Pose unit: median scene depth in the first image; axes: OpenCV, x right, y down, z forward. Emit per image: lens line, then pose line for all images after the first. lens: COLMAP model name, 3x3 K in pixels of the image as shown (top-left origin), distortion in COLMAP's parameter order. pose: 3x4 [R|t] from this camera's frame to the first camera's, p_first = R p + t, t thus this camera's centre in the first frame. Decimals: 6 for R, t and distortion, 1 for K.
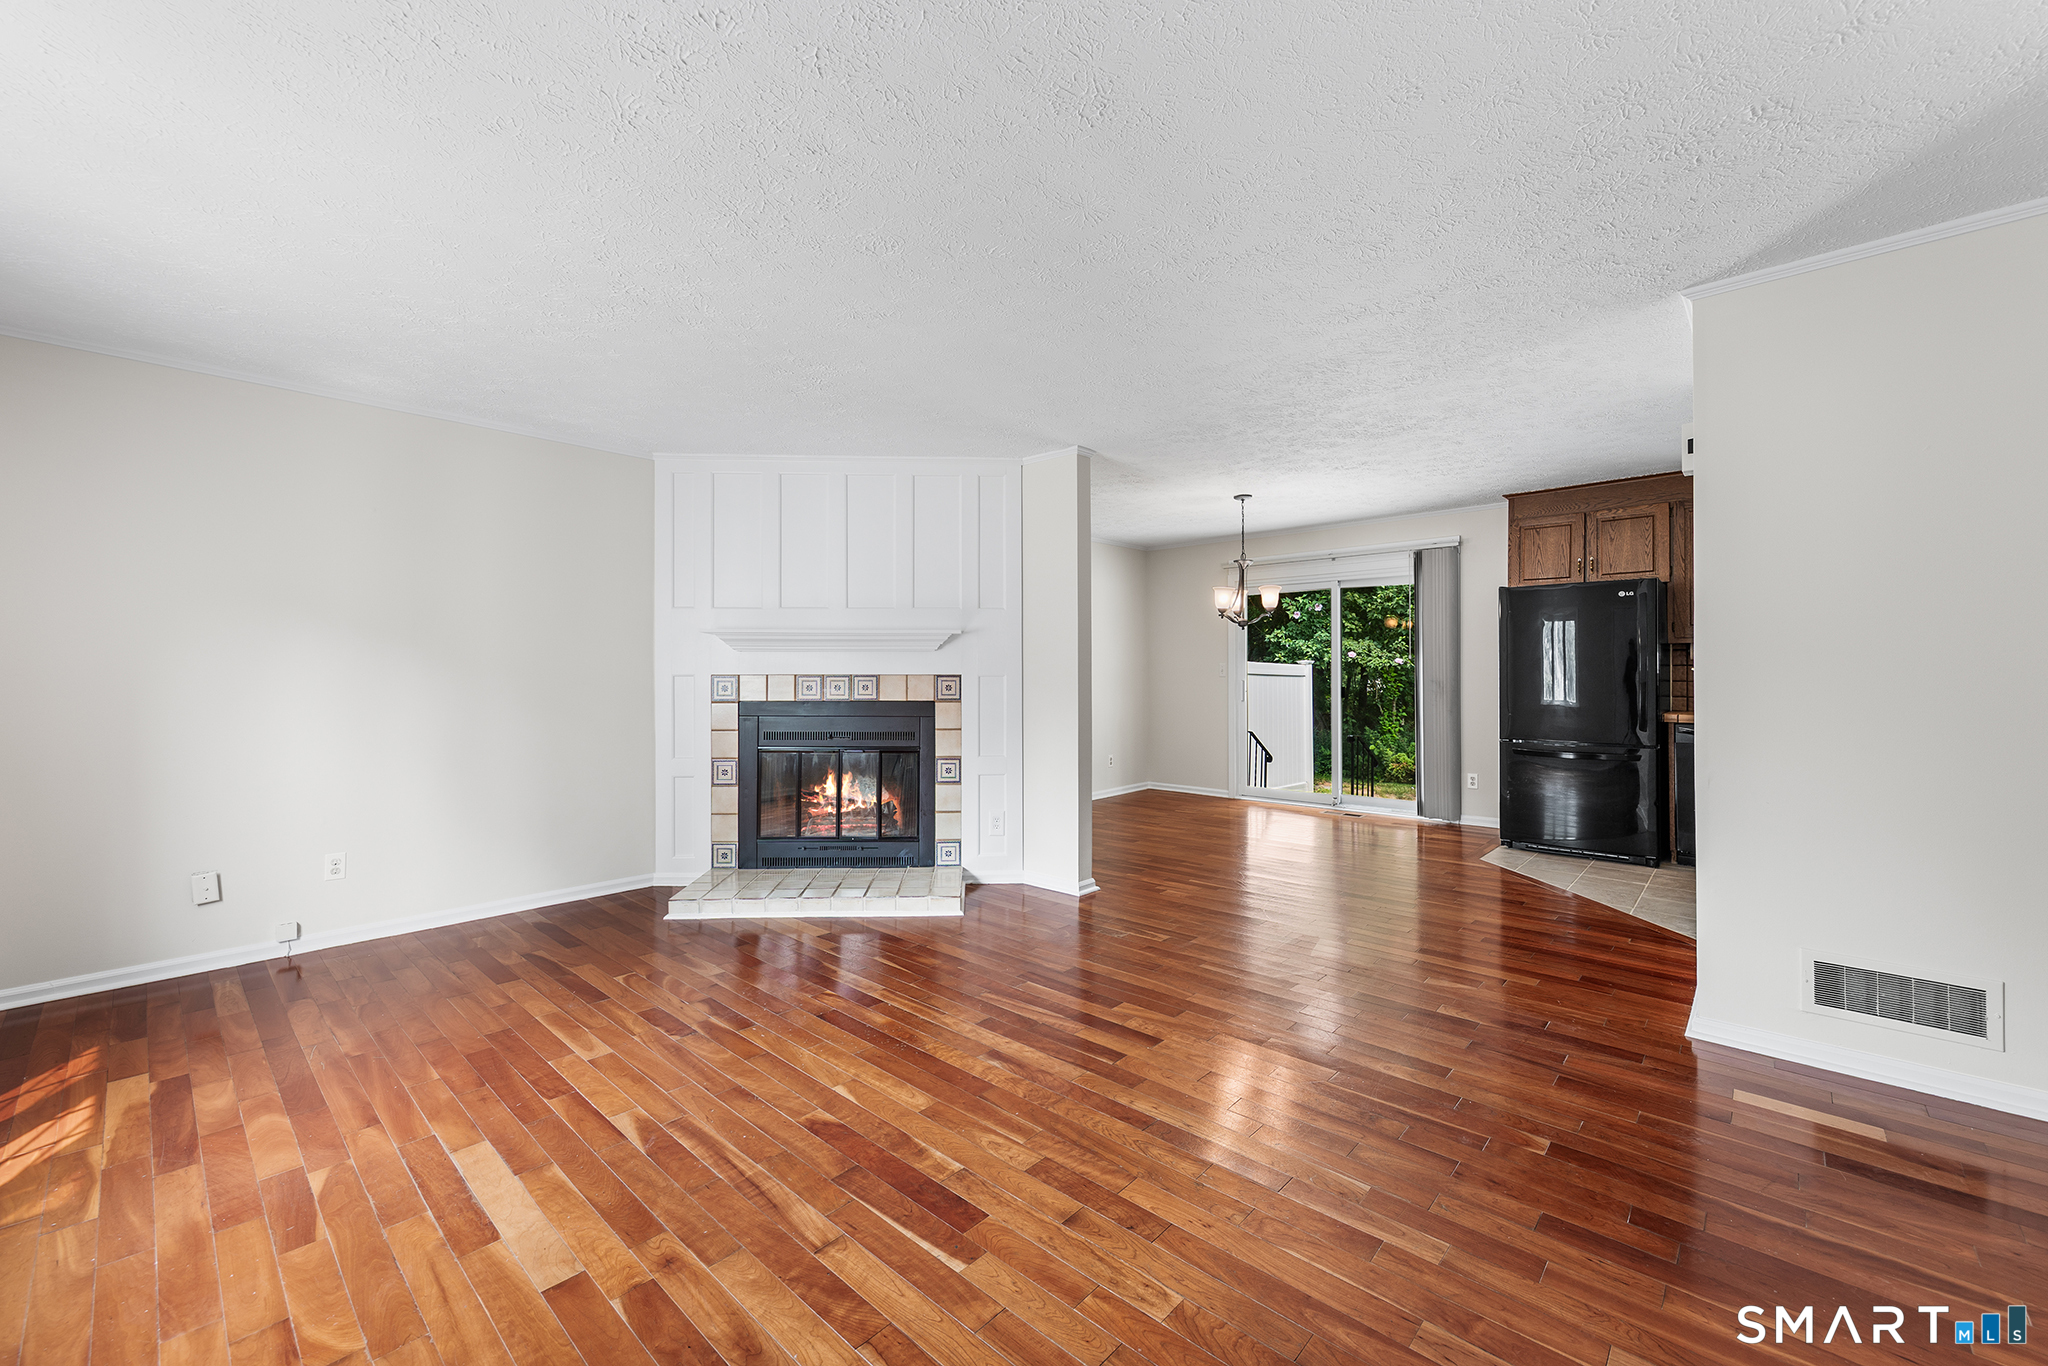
lens RADIAL K [[806.9, 0, 1018.7], [0, 806.9, 670.4], [0, 0, 1]] dist [0.000625, -0.000149]
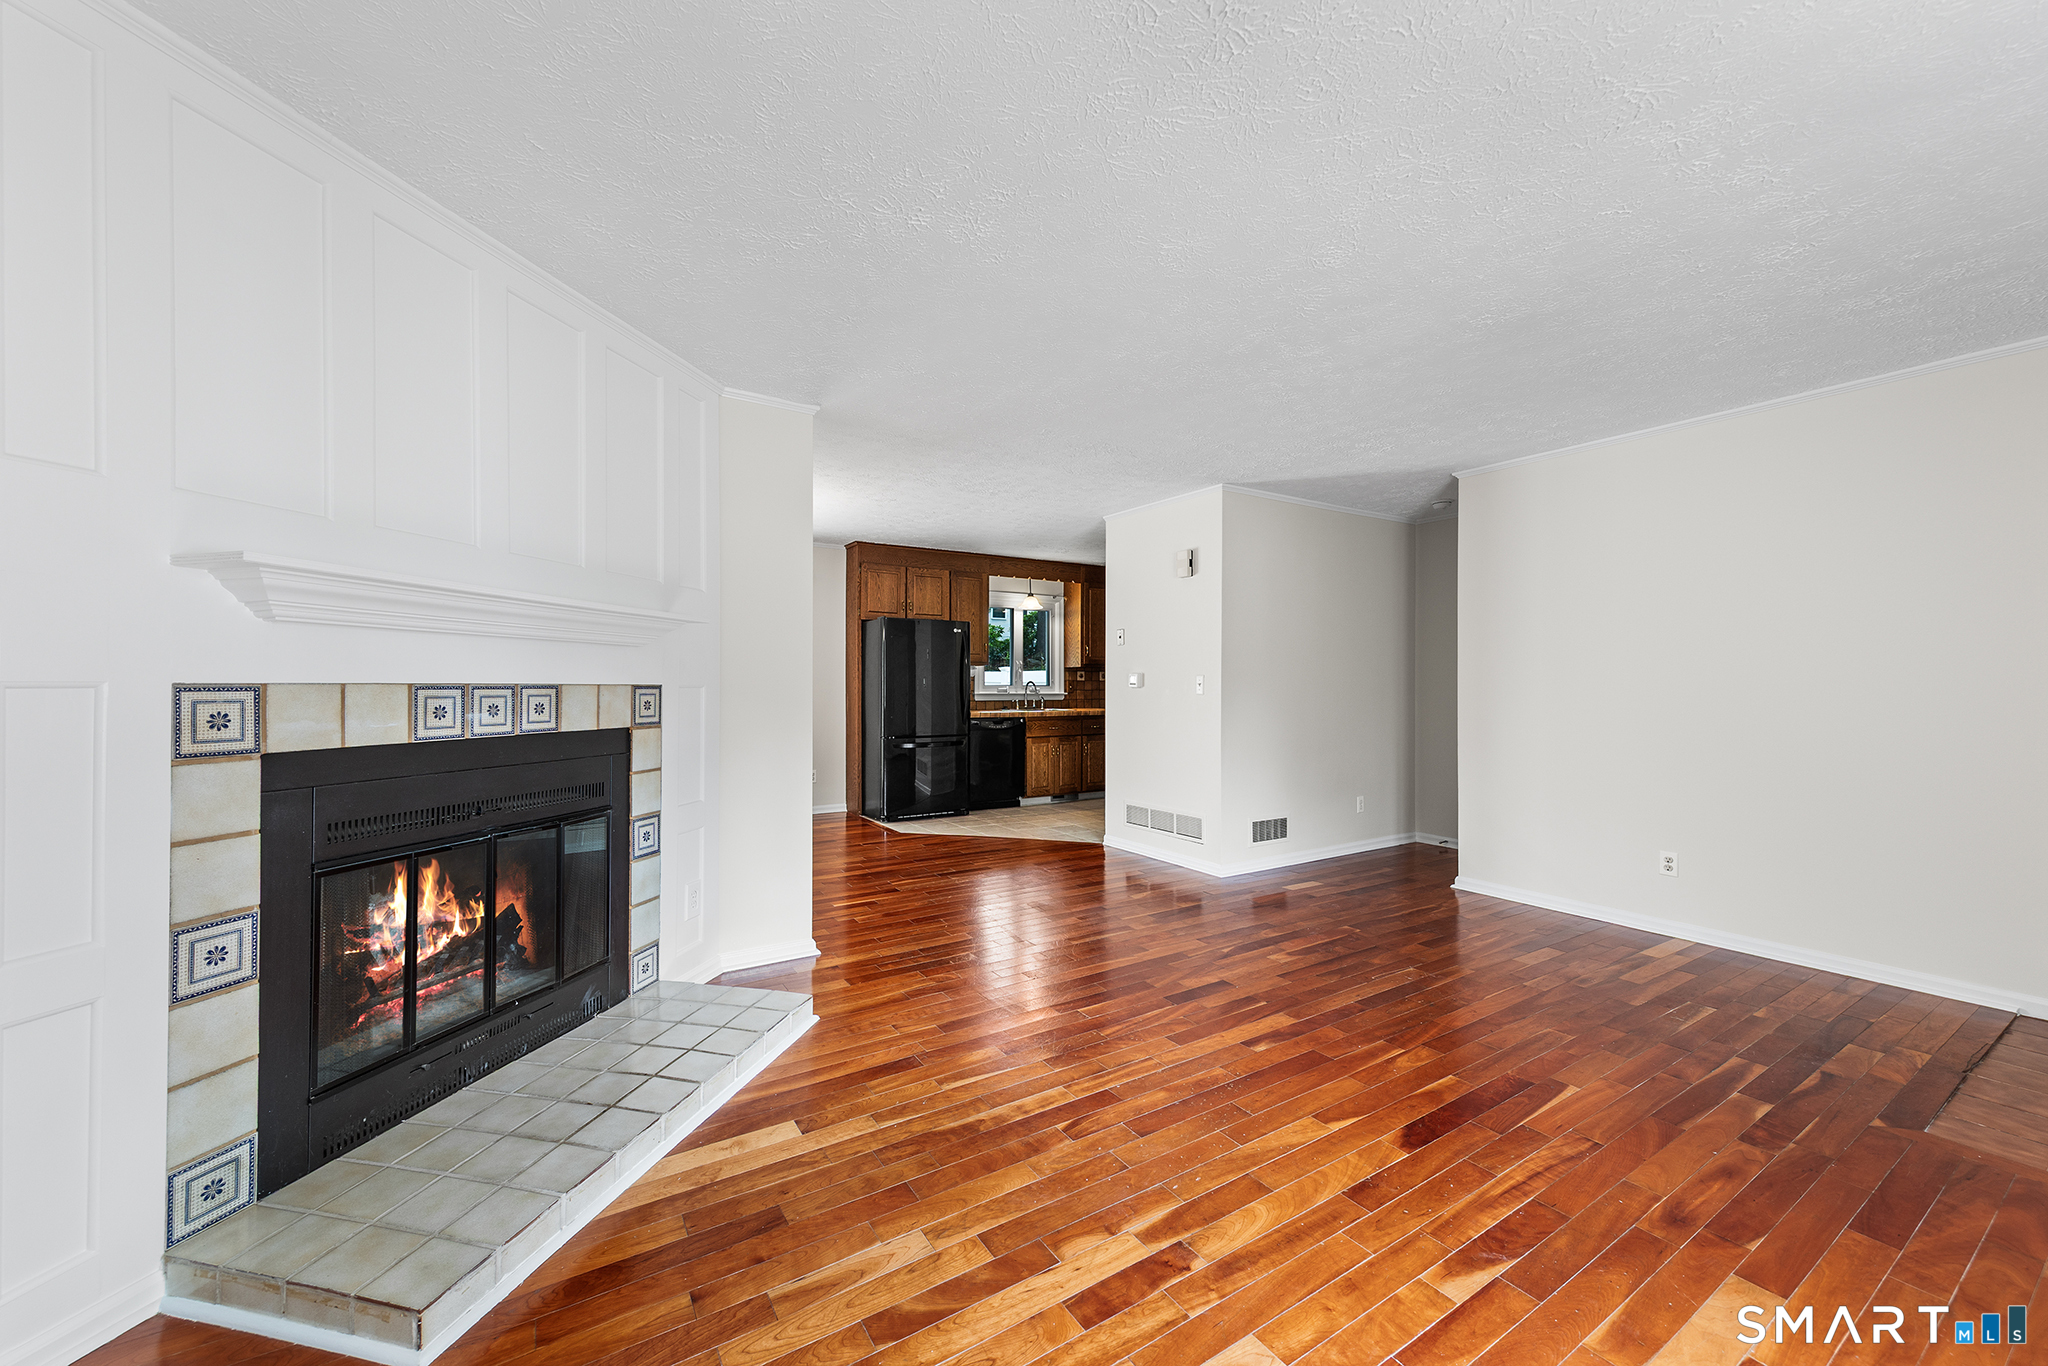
lens RADIAL K [[776.0, 0, 1024.0], [0, 776.0, 683.0], [0, 0, 1]] dist [0.008673, -0.000030]
pose [[0.264239, 0.004651, 0.964446, -0.605544], [-0.006525, 0.999974, -0.003035, 0.004001], [-0.964435, -0.005492, 0.264262, 0.562589]]
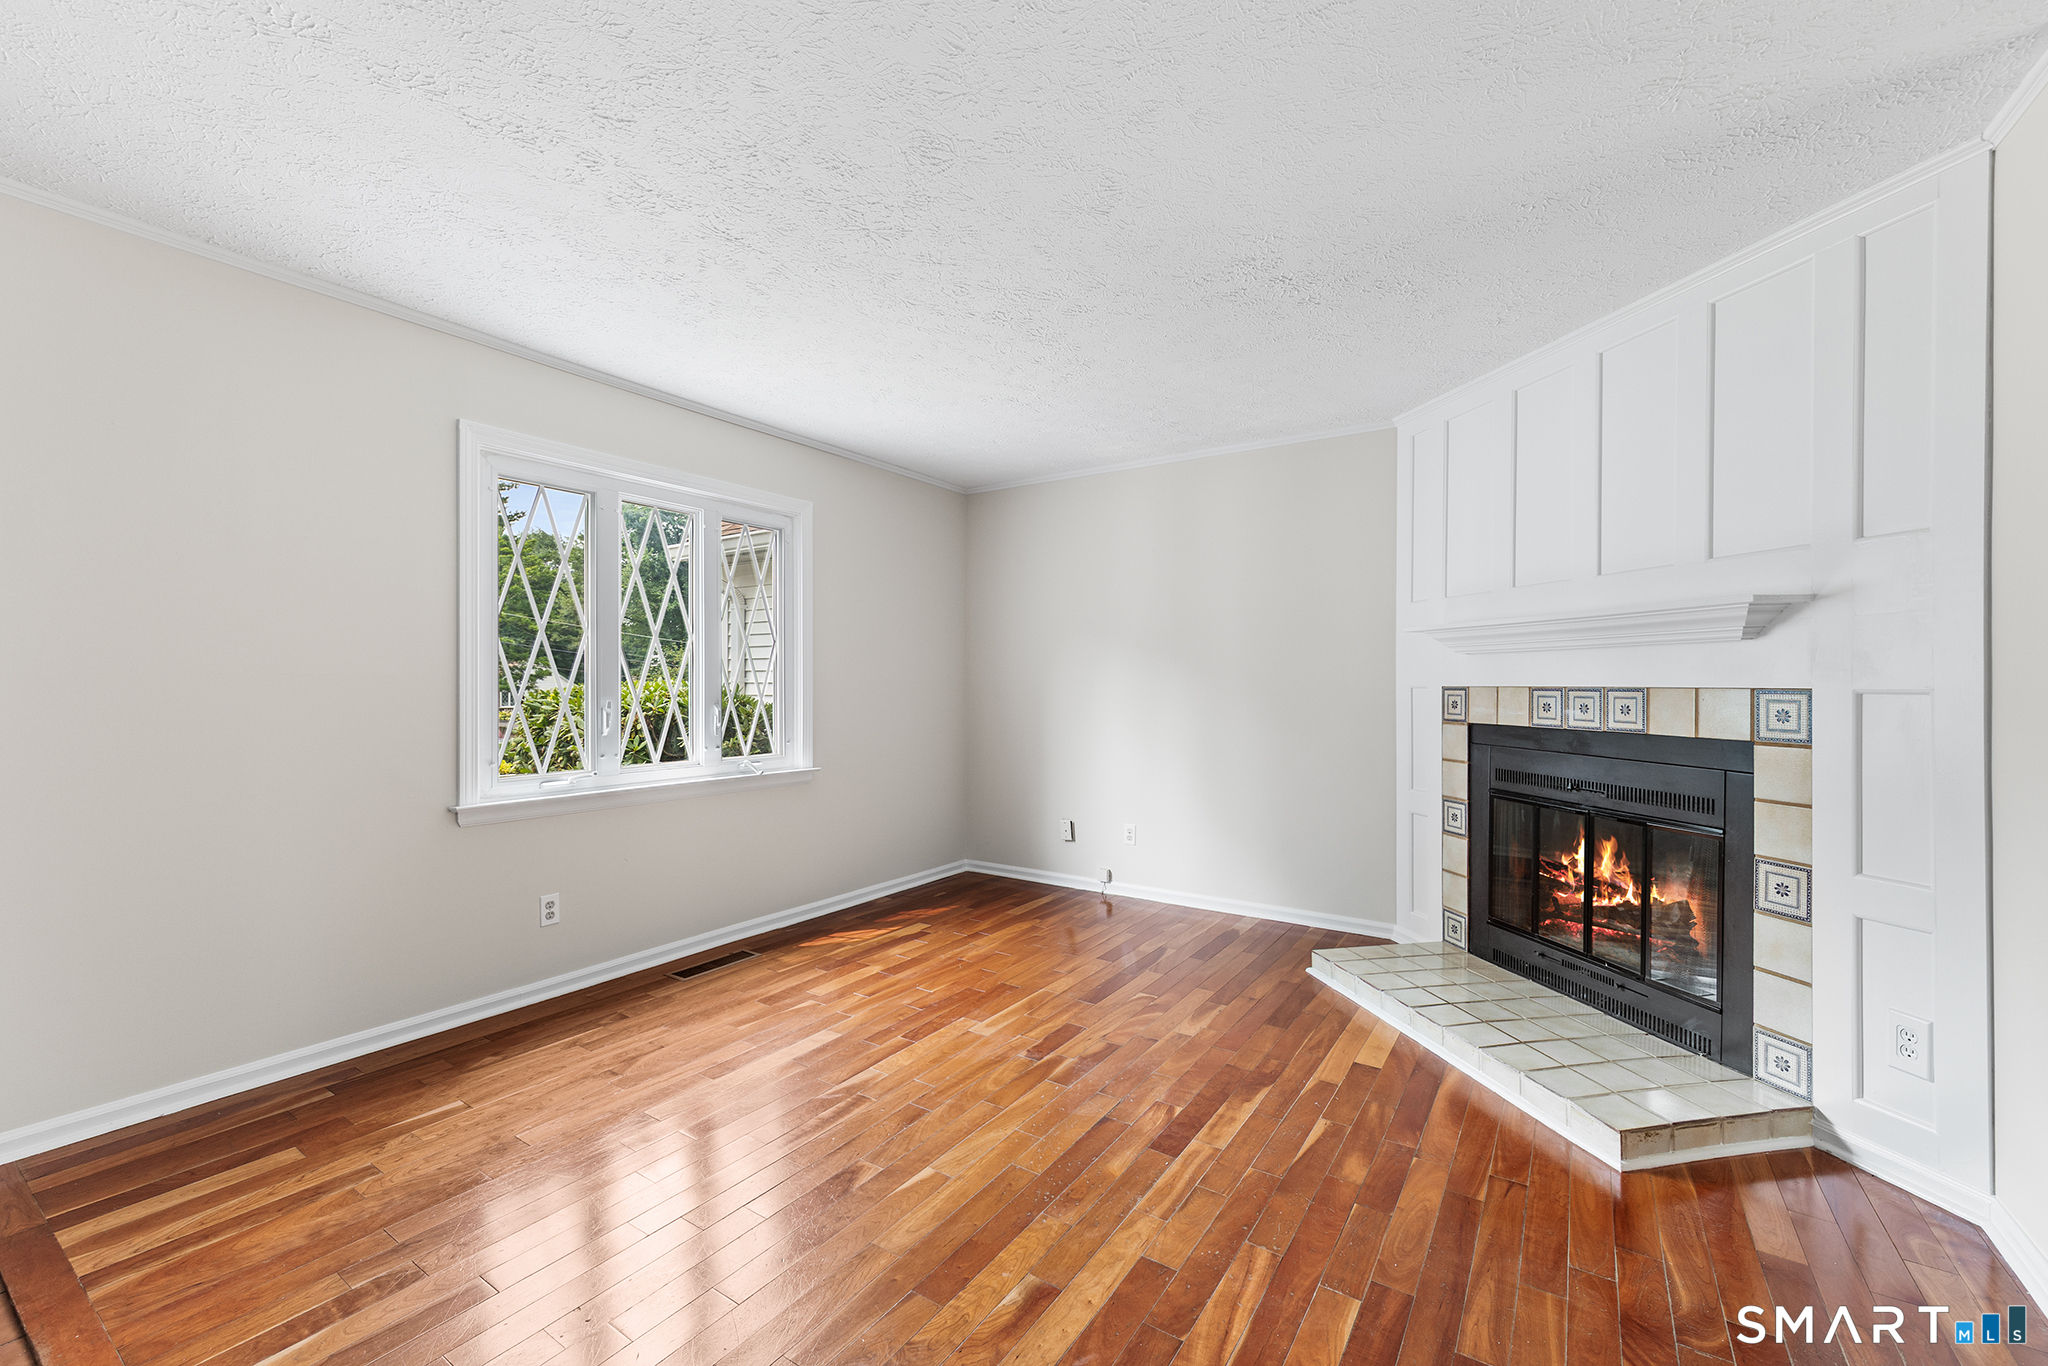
lens RADIAL K [[834.8, 0, 1024.0], [0, 834.8, 683.0], [0, 0, 1]] dist [0.001005, 0.000014]
pose [[0.151643, 0.000739, -0.988435, 0.337032], [0.003100, 0.999994, 0.001224, 0.000132], [0.988430, -0.003250, 0.151640, 0.490211]]
